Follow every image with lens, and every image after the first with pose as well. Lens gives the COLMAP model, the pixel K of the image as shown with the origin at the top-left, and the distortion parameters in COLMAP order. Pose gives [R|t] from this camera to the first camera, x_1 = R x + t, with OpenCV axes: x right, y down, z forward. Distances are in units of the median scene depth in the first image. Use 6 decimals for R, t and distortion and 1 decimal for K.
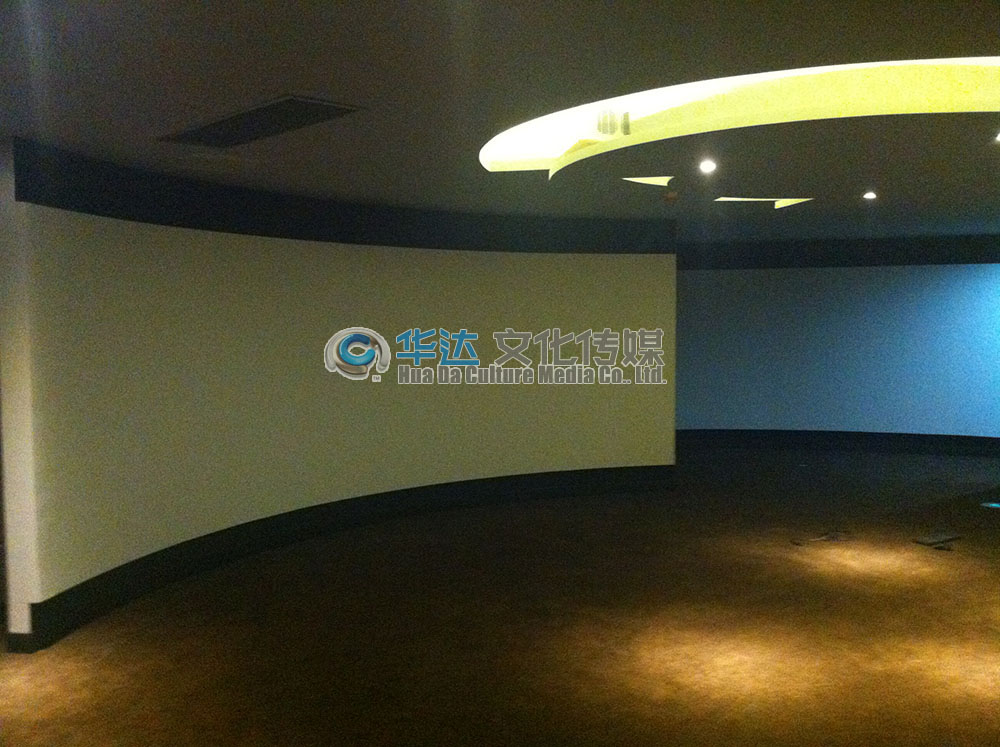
lens RADIAL K [[939.7, 0, 499.3], [0, 939.7, 378.3], [0, 0, 1]] dist [0.006532, 0.000000]
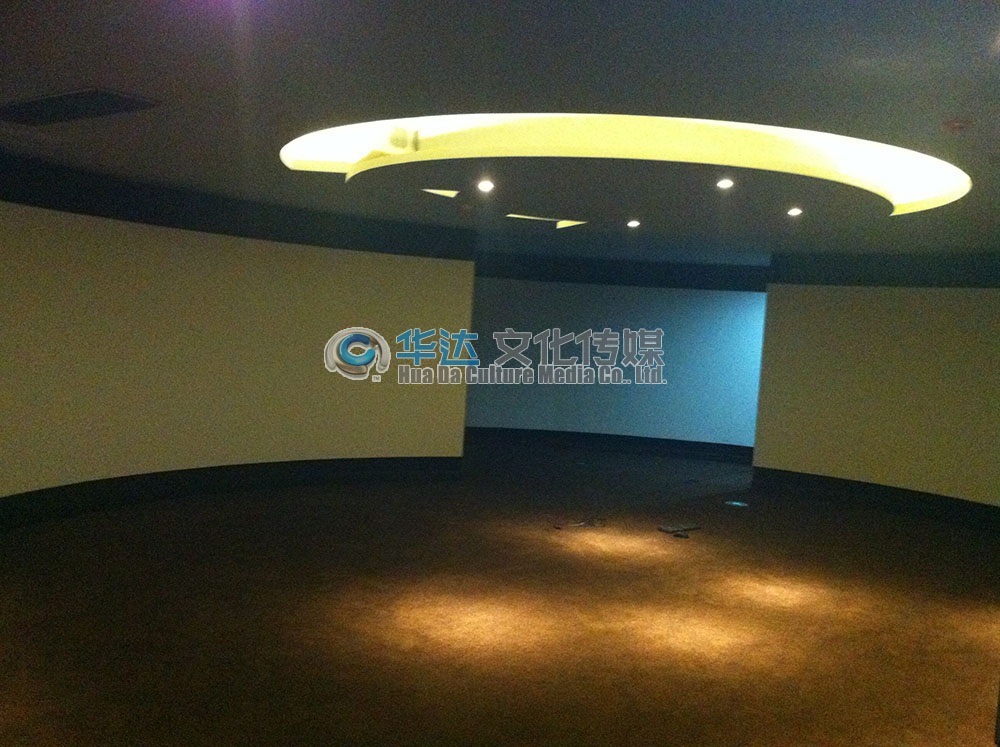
lens RADIAL K [[939.7, 0, 502.8], [0, 939.7, 367.3], [0, 0, 1]] dist [0.006532, 0.000000]
pose [[0.980609, 0.063588, 0.185371, 0.043484], [-0.060866, 0.997939, -0.020343, 0.015841], [-0.186282, 0.008666, 0.982458, -0.117050]]
